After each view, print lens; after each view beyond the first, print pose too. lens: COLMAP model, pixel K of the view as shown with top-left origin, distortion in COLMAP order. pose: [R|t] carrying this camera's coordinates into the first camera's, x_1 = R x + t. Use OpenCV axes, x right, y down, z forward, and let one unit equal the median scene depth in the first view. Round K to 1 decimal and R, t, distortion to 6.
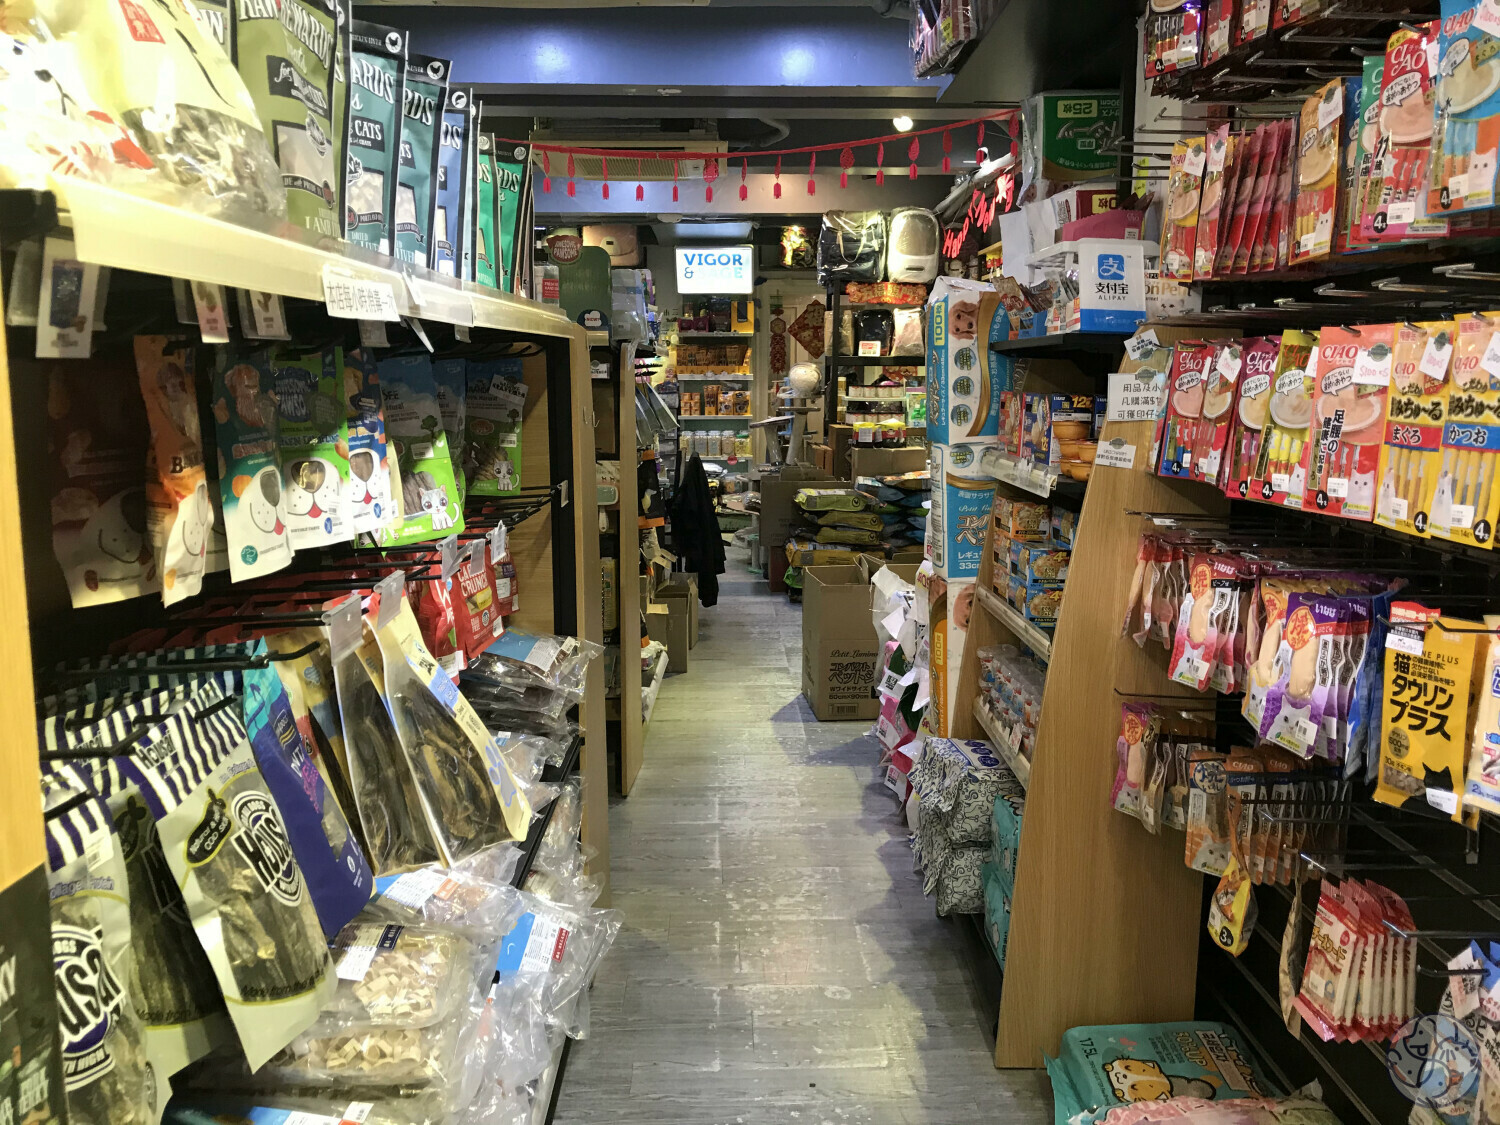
lens RADIAL K [[1240.0, 0, 751.5], [0, 1240.0, 561.0], [0, 0, 1]] dist [0.069192, -0.097175]
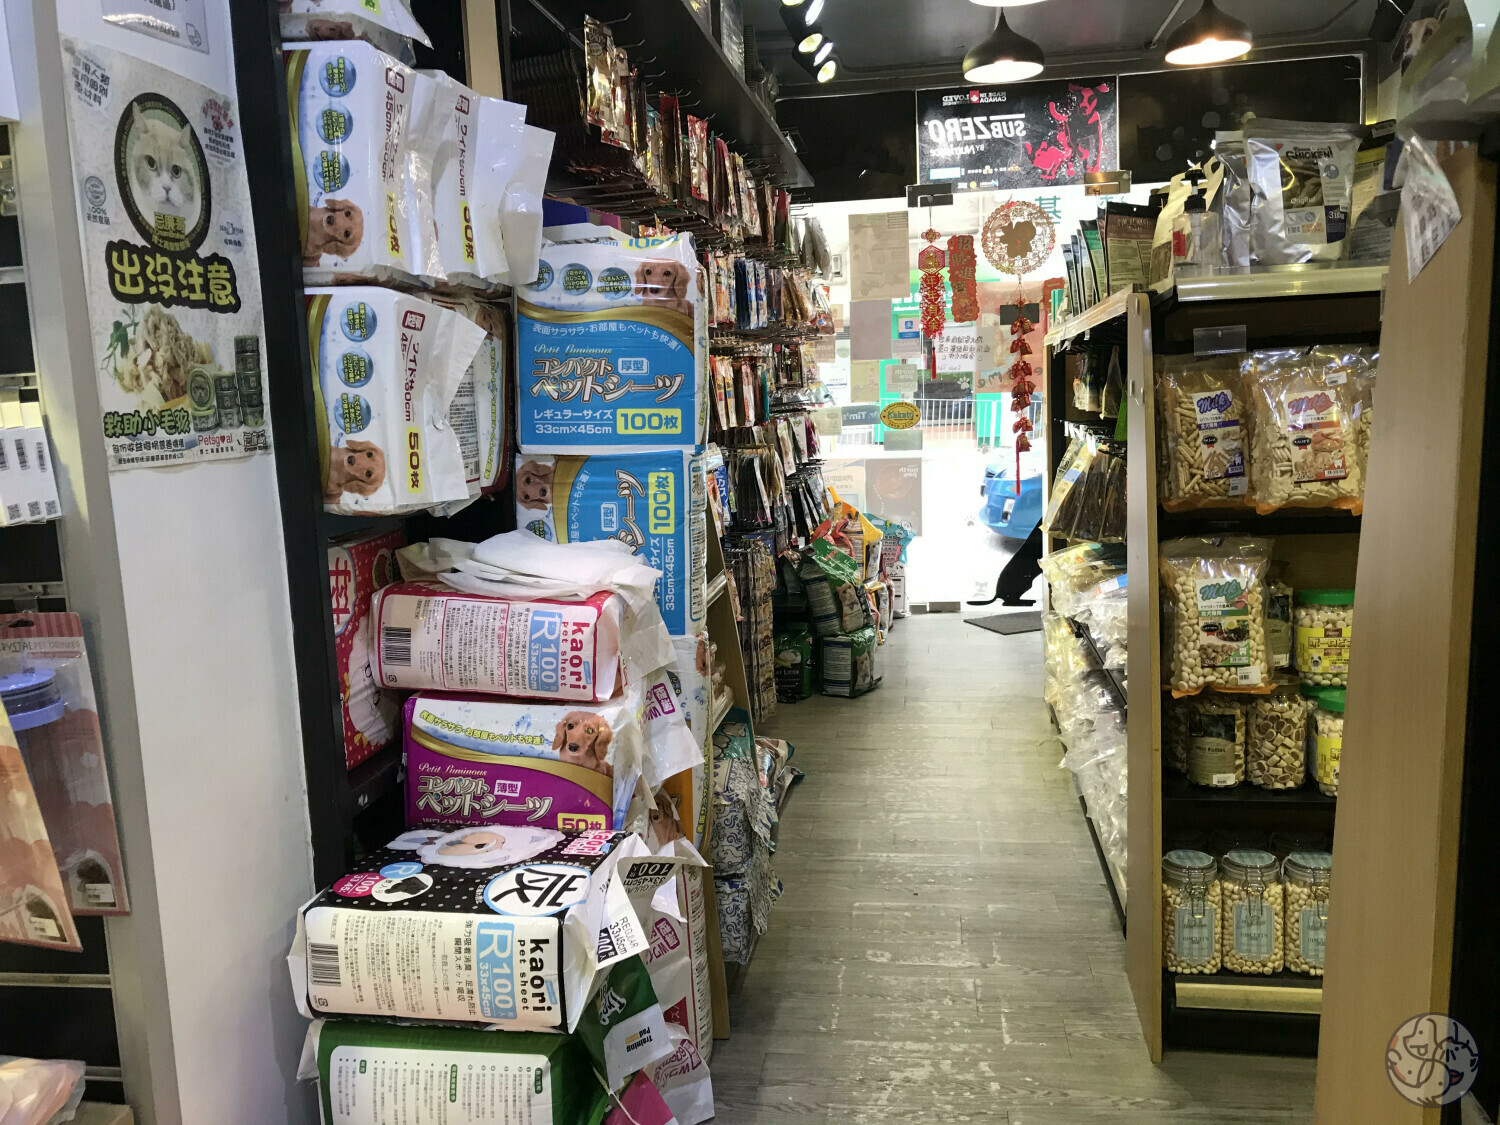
lens RADIAL K [[1240.0, 0, 750.4], [0, 1240.0, 561.4], [0, 0, 1]] dist [0.069192, -0.097175]
pose [[-0.985786, 0.007228, 0.167849, -0.002526], [0.055790, 0.956464, 0.286470, -0.270557], [-0.158471, 0.291762, -0.943272, 1.886258]]
